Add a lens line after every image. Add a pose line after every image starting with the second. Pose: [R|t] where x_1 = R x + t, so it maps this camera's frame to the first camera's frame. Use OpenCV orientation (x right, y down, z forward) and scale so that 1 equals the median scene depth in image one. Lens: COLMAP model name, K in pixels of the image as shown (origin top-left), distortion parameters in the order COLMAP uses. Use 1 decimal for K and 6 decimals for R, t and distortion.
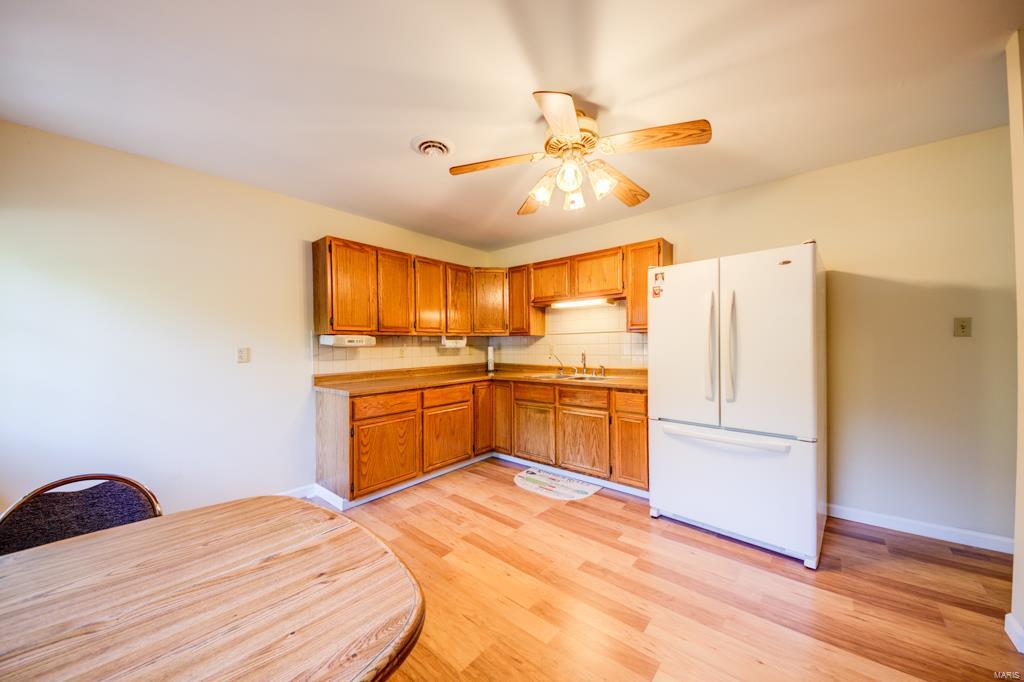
lens RADIAL K [[356.8, 0, 511.9], [0, 356.8, 345.8], [0, 0, 1]] dist [0.000076, -0.000196]
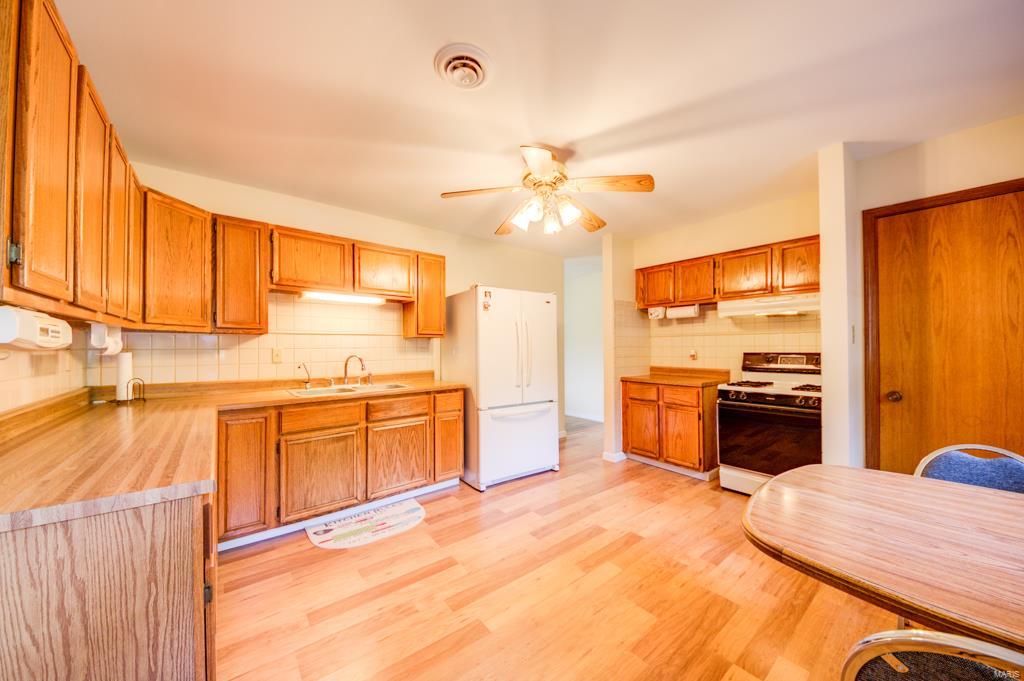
lens RADIAL K [[356.8, 0, 511.9], [0, 356.8, 345.3], [0, 0, 1]] dist [0.000076, -0.000196]
pose [[0.166495, 0.018547, 0.985868, -0.650033], [0.004859, 0.999796, -0.019630, 0.007895], [-0.986030, 0.008058, 0.166371, 0.579500]]
